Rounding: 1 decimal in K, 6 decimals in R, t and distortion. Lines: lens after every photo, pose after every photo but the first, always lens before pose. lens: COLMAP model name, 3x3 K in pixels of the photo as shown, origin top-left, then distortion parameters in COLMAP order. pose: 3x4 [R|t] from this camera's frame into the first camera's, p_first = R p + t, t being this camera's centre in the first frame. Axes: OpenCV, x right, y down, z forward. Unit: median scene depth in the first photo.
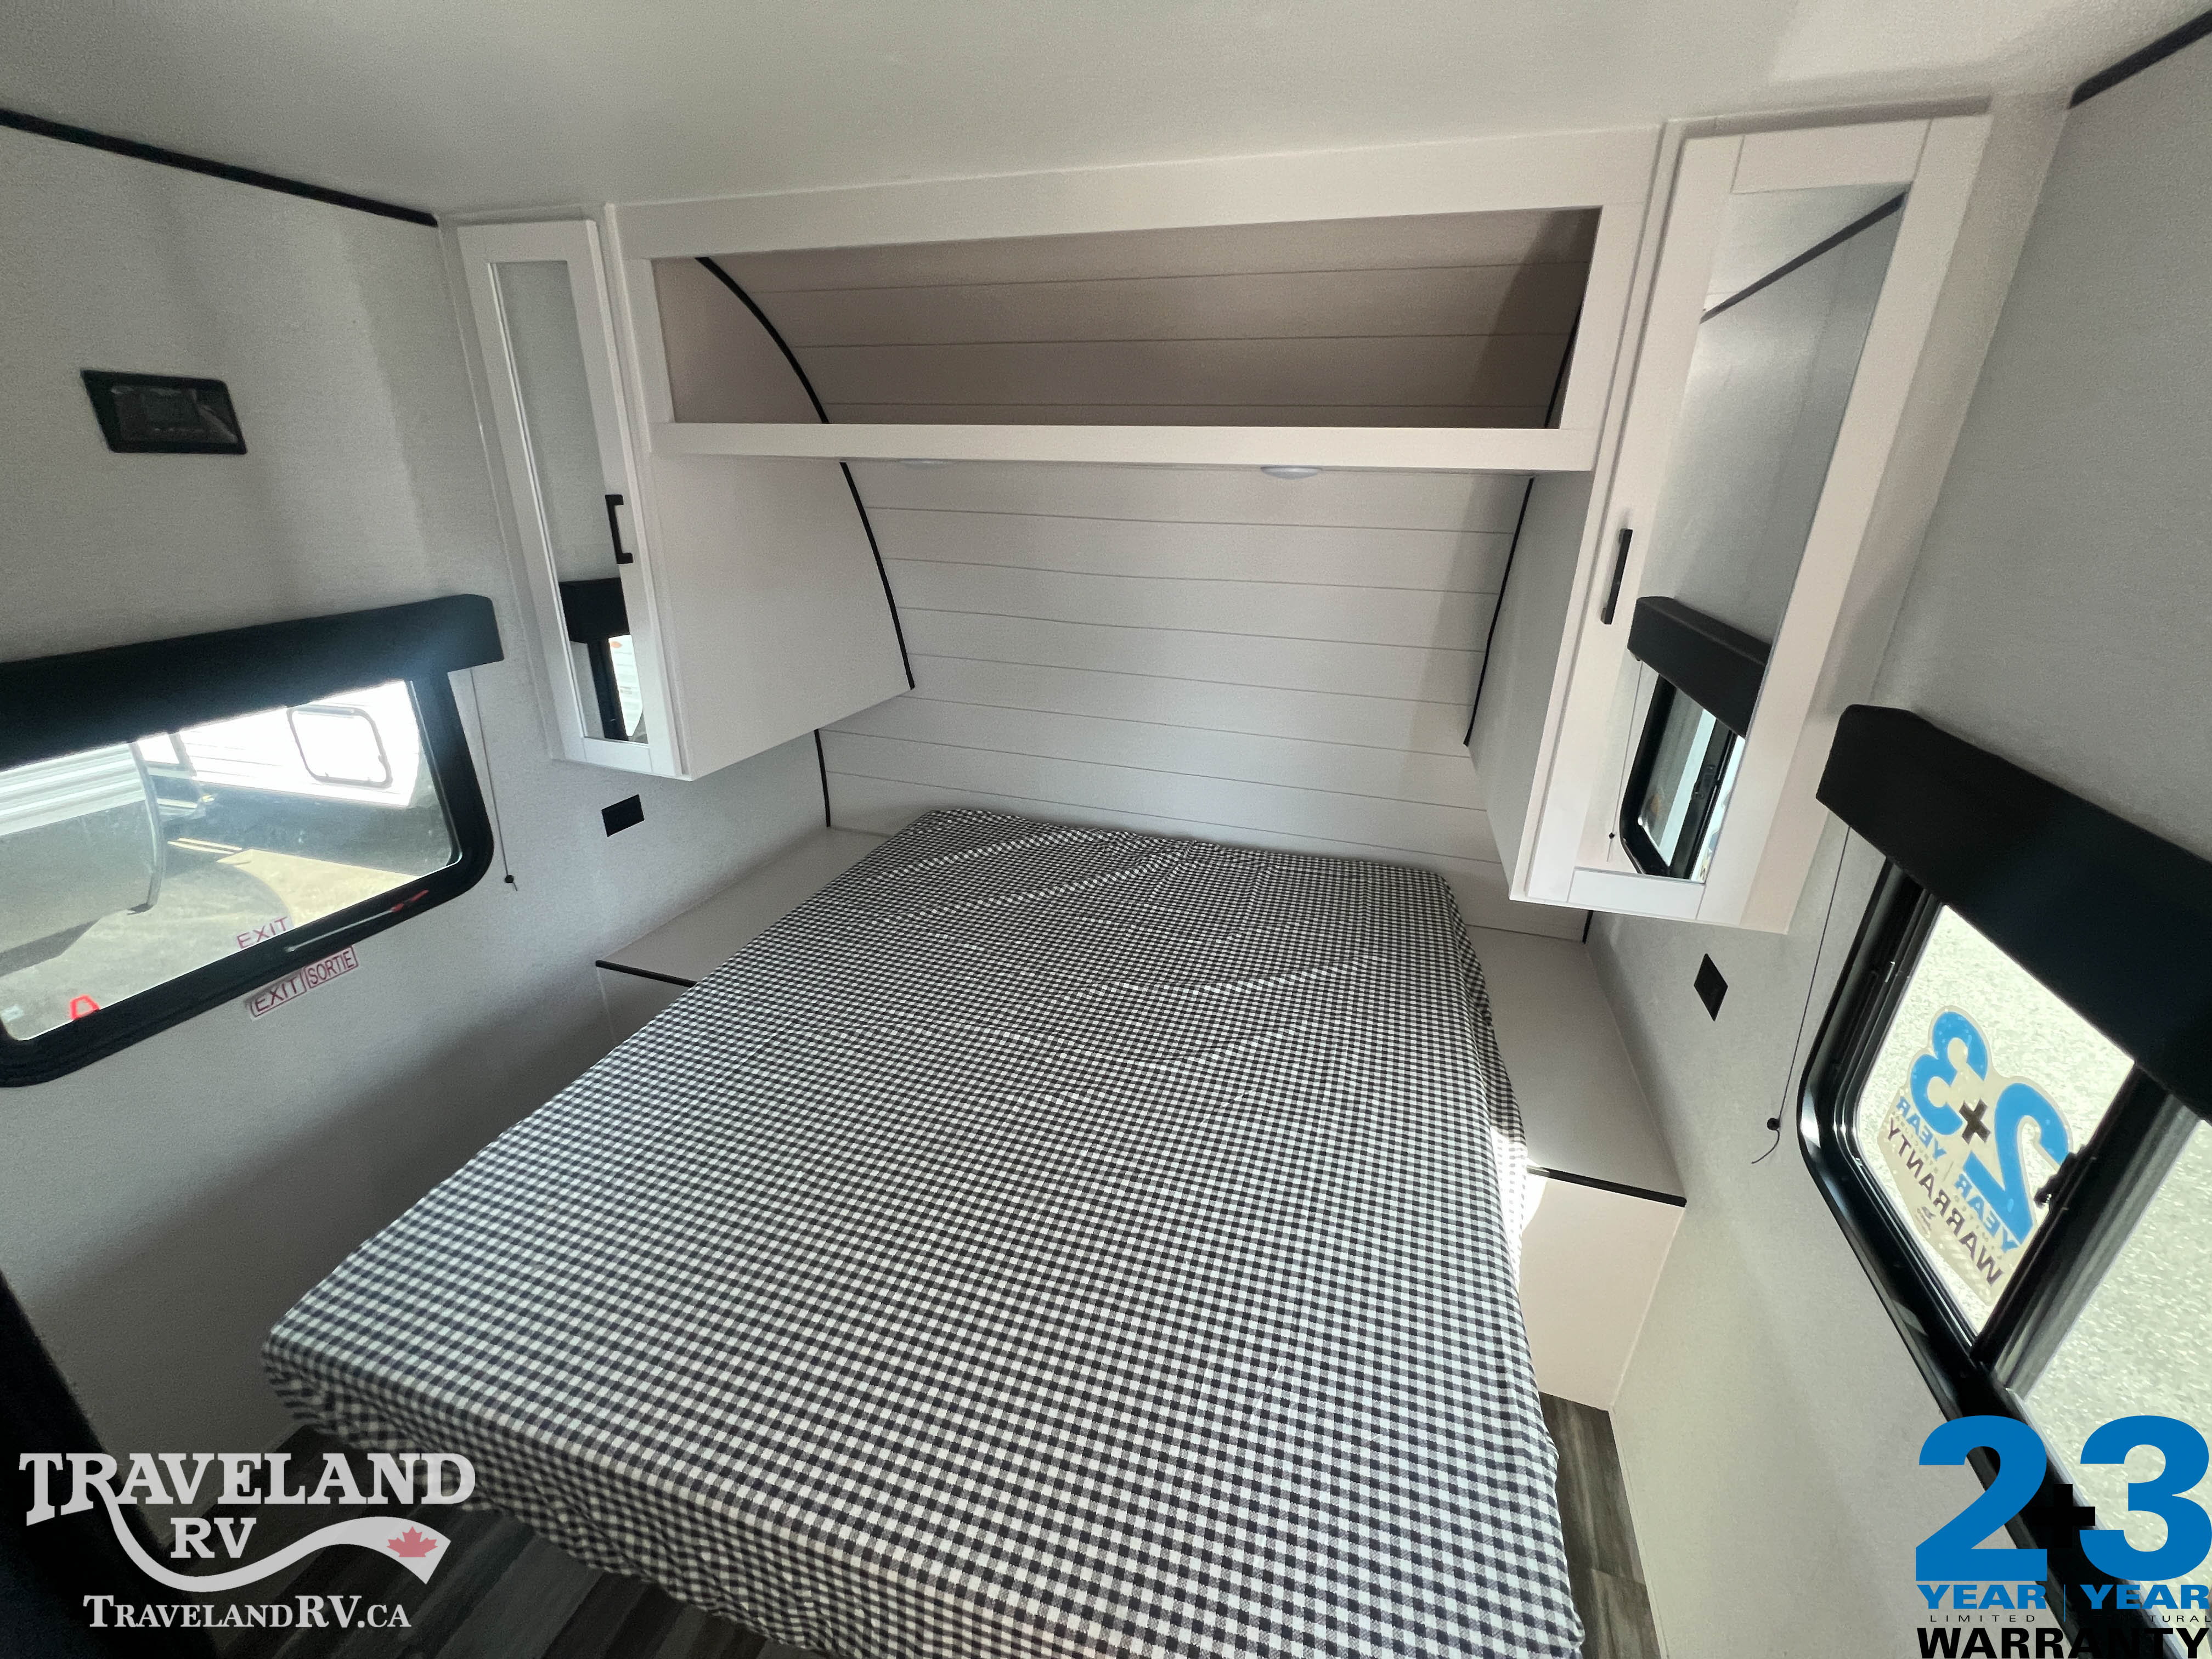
lens RADIAL K [[886.2, 0, 1105.3], [0, 886.2, 828.0], [0, 0, 1]] dist [-0.000129, -0.000082]
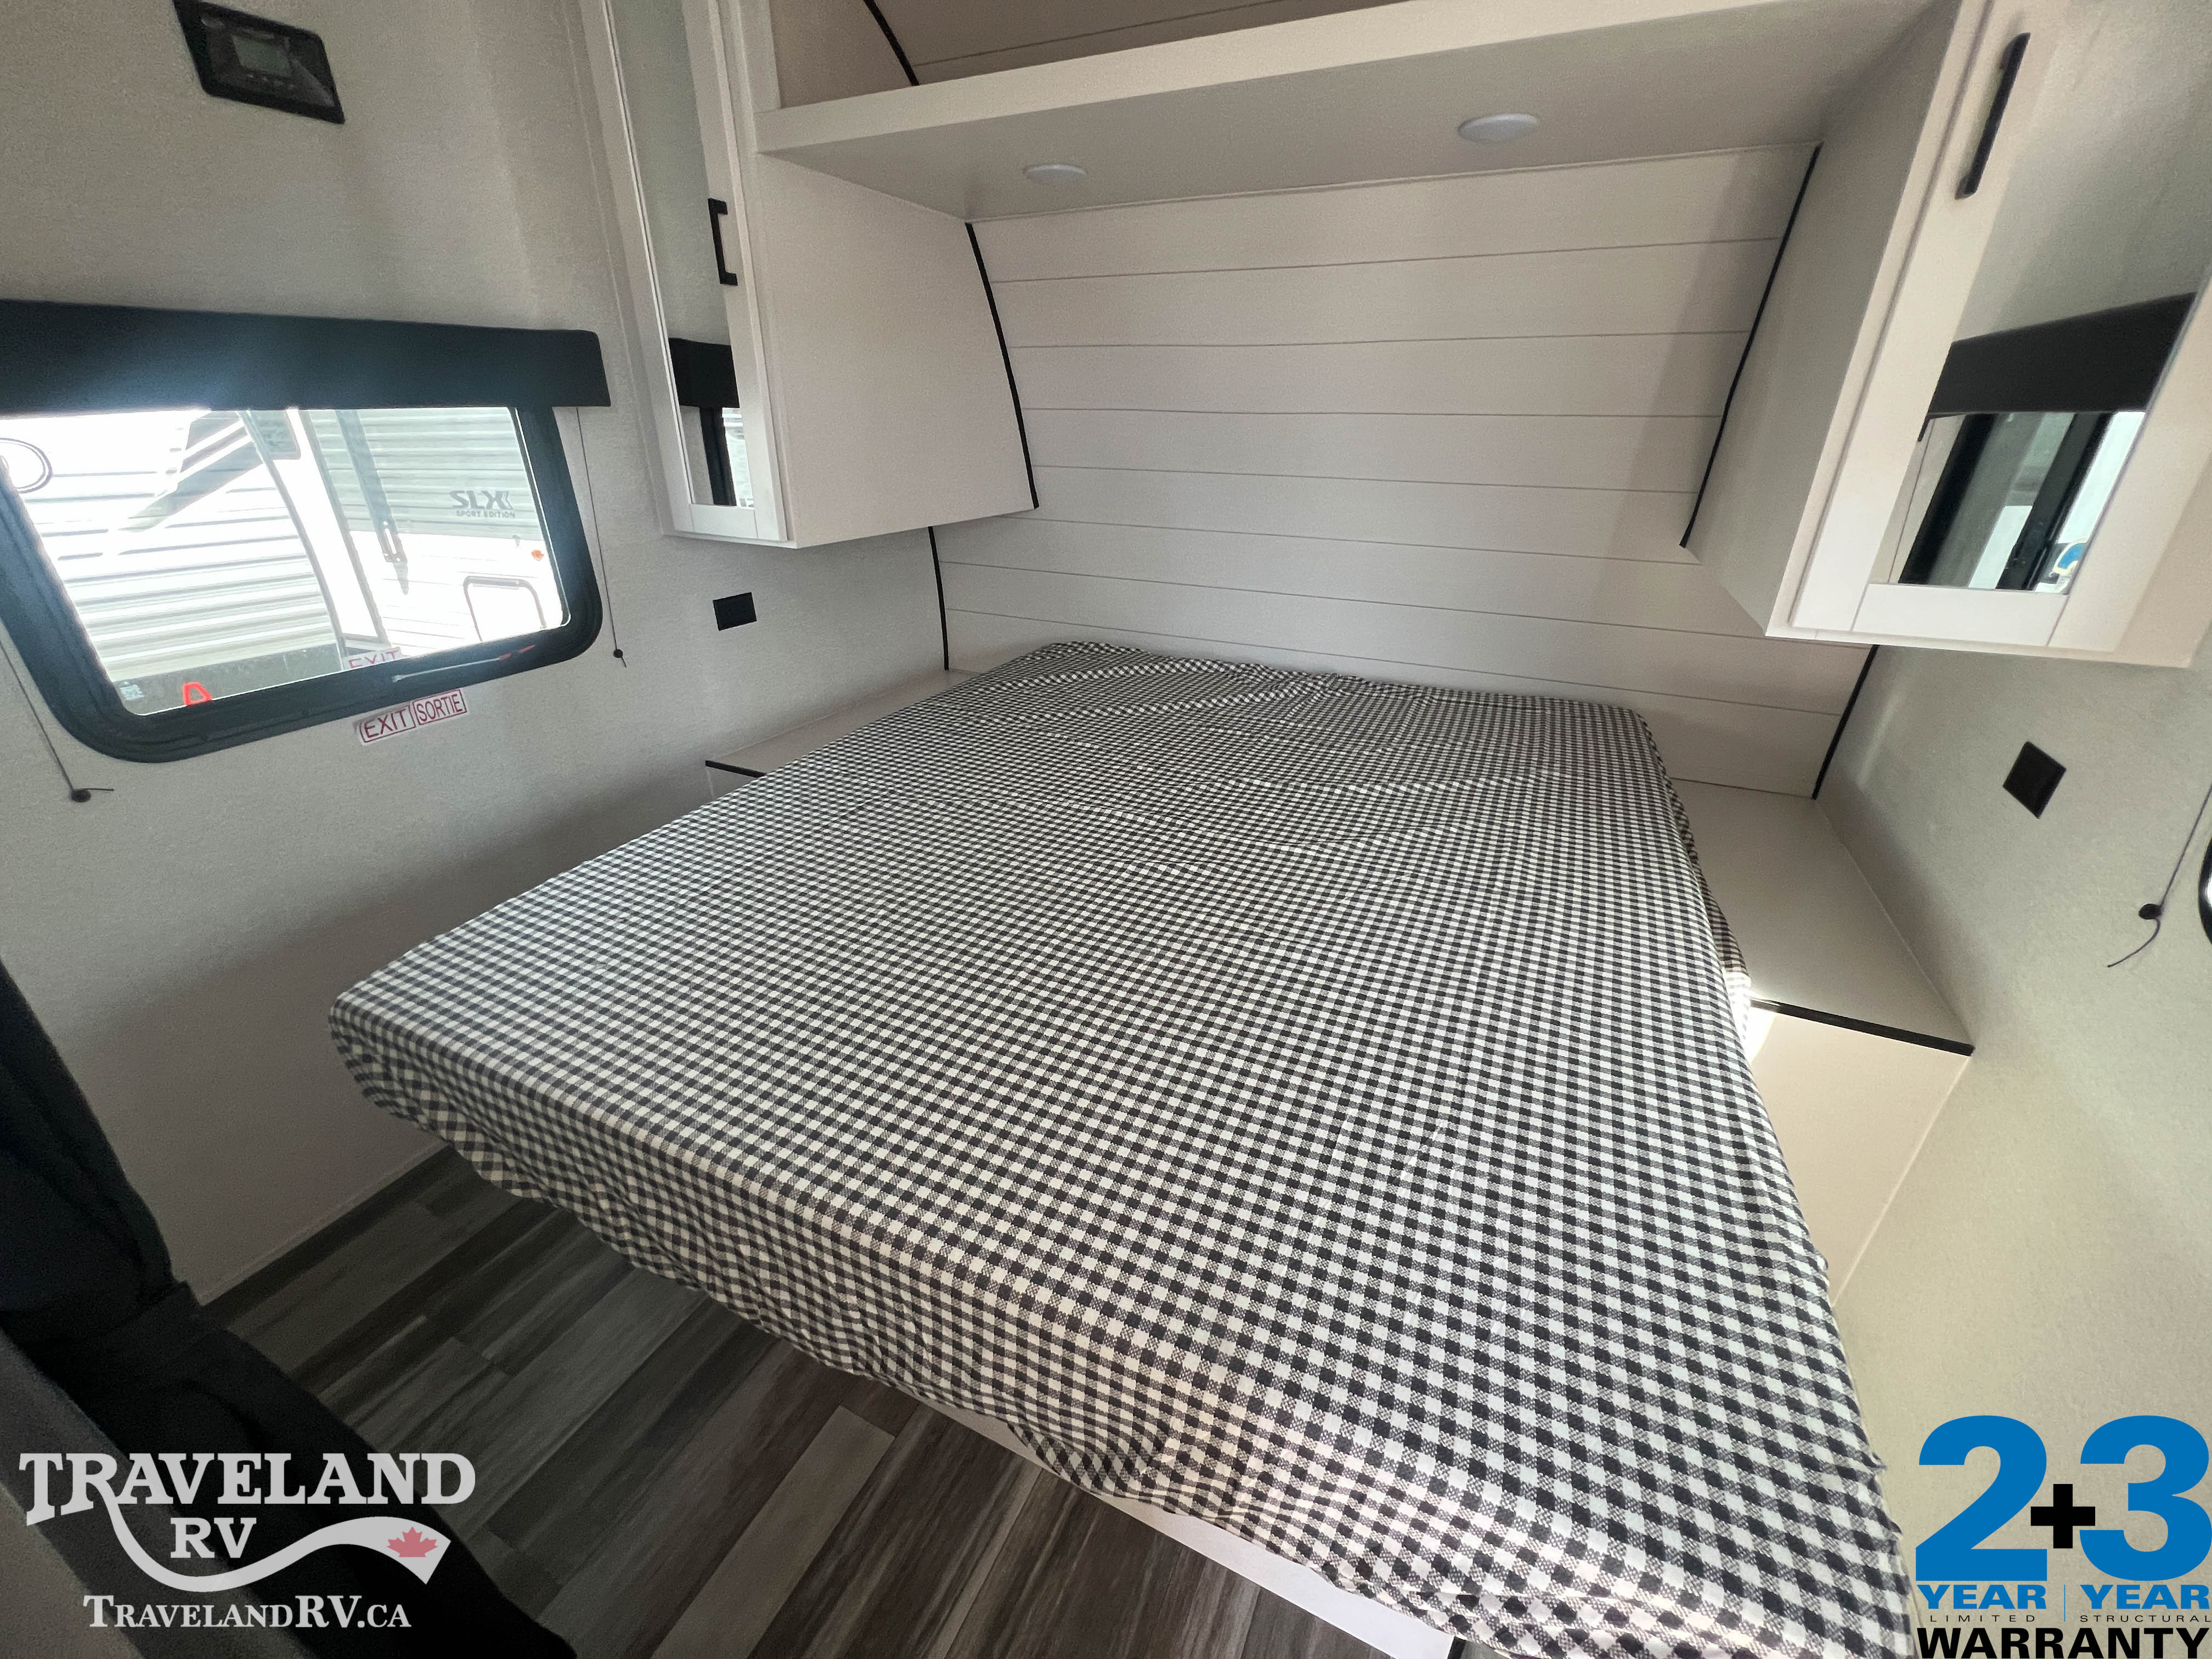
lens RADIAL K [[887.1, 0, 1105.8], [0, 887.1, 827.1], [0, 0, 1]] dist [-0.001884, 0.000329]
pose [[0.989228, 0.048974, -0.137950, -0.001855], [-0.041662, 0.997595, 0.055401, 0.312142], [0.140331, -0.049057, 0.988889, 0.191163]]
